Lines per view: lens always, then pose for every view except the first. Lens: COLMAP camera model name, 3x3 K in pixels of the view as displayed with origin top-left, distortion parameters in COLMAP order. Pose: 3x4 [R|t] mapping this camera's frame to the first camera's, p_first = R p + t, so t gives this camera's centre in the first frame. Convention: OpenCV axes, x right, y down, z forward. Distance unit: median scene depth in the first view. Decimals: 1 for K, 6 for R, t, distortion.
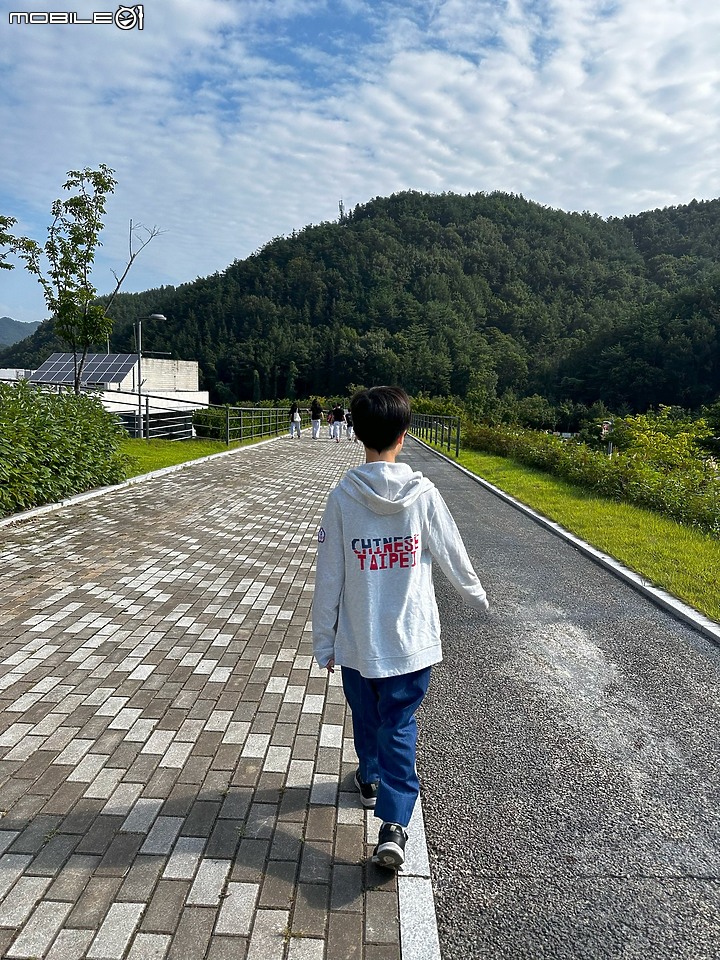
lens RADIAL K [[673.3, 0, 360.0], [0, 673.3, 480.0], [0, 0, 1]] dist [0.067445, -0.076914]
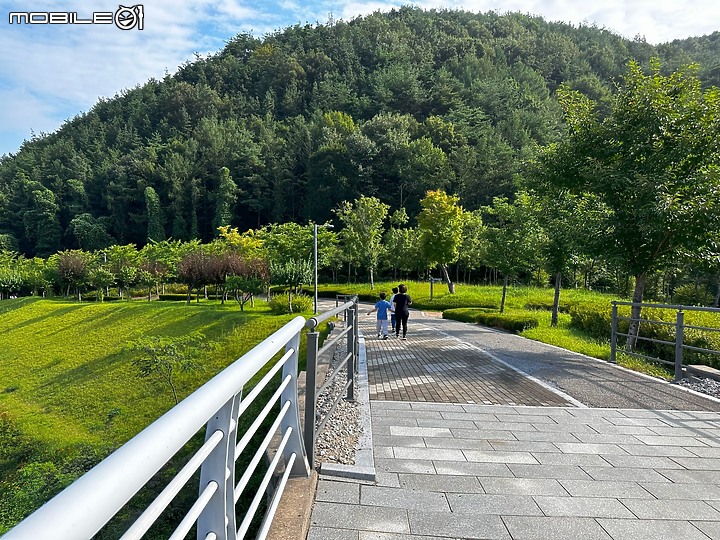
lens RADIAL K [[505.0, 0, 360.0], [0, 505.0, 270.0], [0, 0, 1]] dist [0.067445, -0.076914]
pose [[0.999790, -0.016541, 0.012131, -0.007539], [0.017565, 0.995798, -0.089879, -0.065556], [-0.010593, 0.090073, 0.995879, 0.620776]]
